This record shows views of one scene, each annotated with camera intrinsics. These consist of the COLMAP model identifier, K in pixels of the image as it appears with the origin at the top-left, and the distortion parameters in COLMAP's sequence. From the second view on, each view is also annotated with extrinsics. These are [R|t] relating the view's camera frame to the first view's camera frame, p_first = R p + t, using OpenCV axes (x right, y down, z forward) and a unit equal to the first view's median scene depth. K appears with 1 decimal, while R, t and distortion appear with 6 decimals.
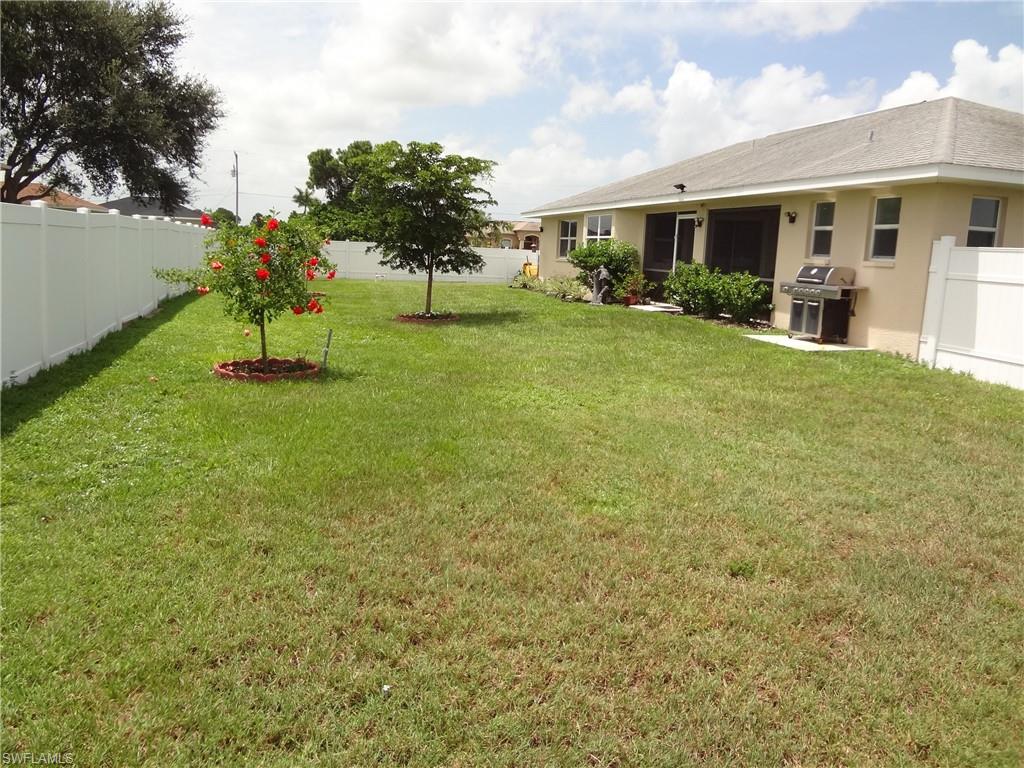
lens RADIAL K [[759.9, 0, 511.0], [0, 759.9, 382.2], [0, 0, 1]] dist [-0.057846, 0.020389]
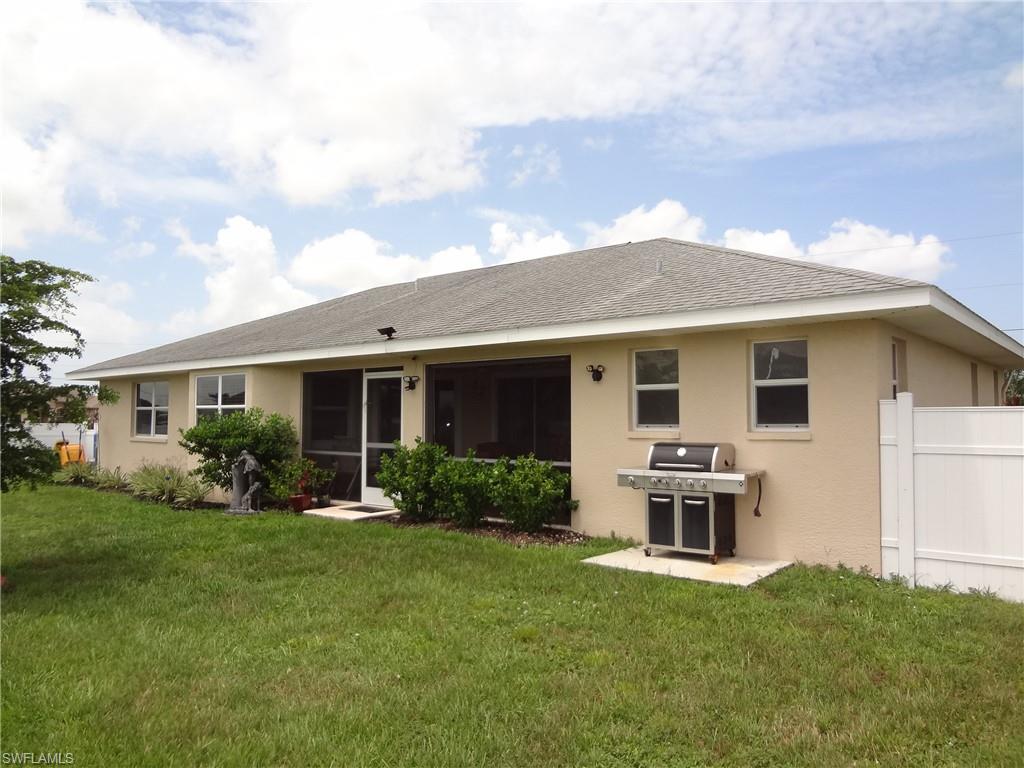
lens RADIAL K [[759.9, 0, 534.5], [0, 759.9, 359.7], [0, 0, 1]] dist [-0.057846, 0.020389]
pose [[0.812524, 0.007121, 0.582884, -0.065236], [0.132034, 0.971690, -0.195923, -0.082450], [-0.567778, 0.236153, 0.788581, 0.389783]]
